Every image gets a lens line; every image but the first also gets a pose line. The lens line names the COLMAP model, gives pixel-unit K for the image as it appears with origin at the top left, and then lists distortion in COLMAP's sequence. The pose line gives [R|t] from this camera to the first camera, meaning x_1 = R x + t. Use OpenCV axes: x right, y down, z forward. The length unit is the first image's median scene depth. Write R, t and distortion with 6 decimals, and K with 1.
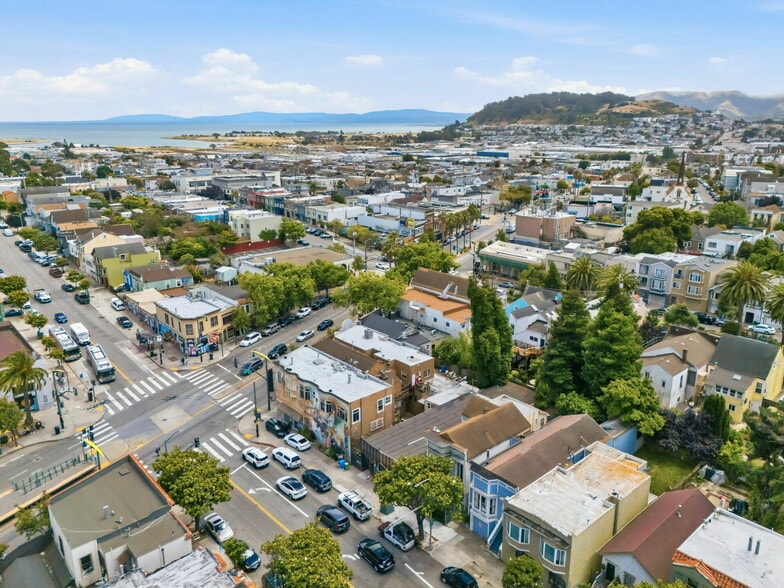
lens RADIAL K [[587.7, 0, 392.0], [0, 587.7, 294.0], [0, 0, 1]] dist [0.071416, -0.058570]
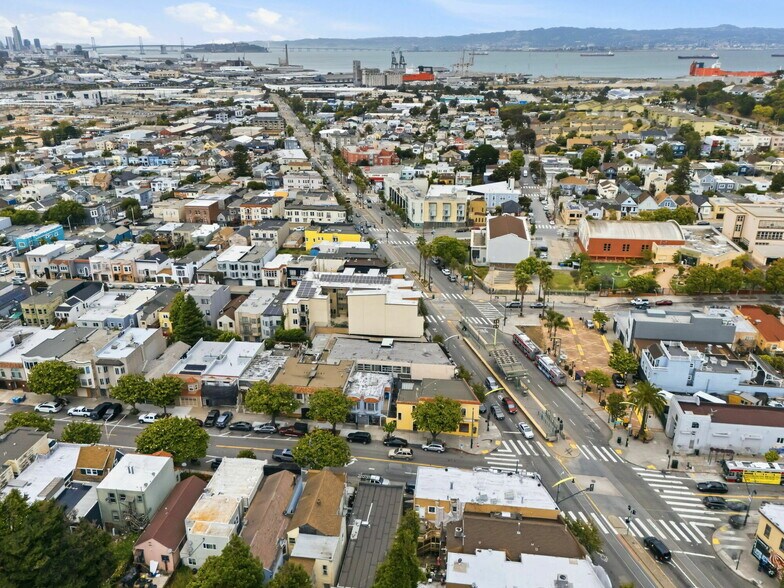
lens RADIAL K [[630.3, 0, 392.0], [0, 630.3, 294.0], [0, 0, 1]] dist [0.080948, -0.086790]
pose [[-0.760982, 0.235033, -0.604703, 0.426600], [-0.180410, 0.818648, 0.545223, -0.509016], [0.623184, 0.524000, -0.580574, 0.954071]]
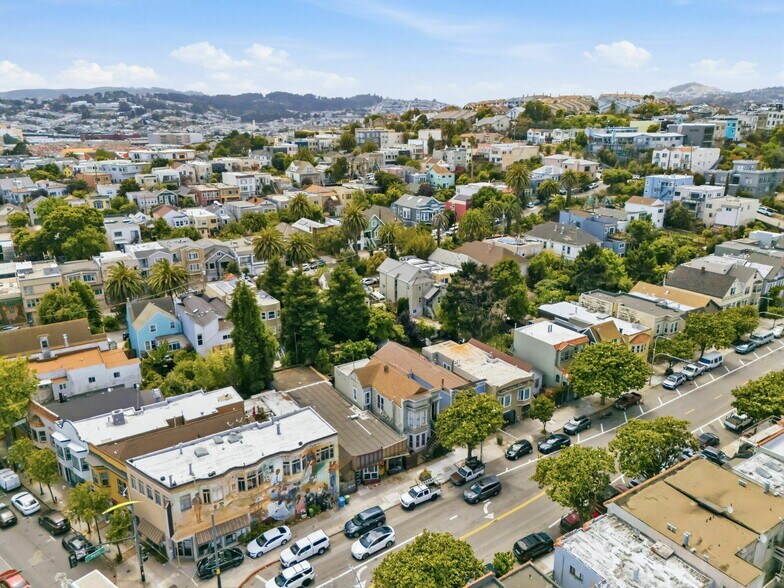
lens RADIAL K [[574.9, 0, 392.0], [0, 574.9, 294.0], [0, 0, 1]] dist [0.074998, -0.071240]
pose [[0.144659, -0.289439, 0.946202, -0.510482], [0.278985, 0.929395, 0.241645, -0.122689], [-0.949337, 0.229020, 0.215194, 0.420688]]
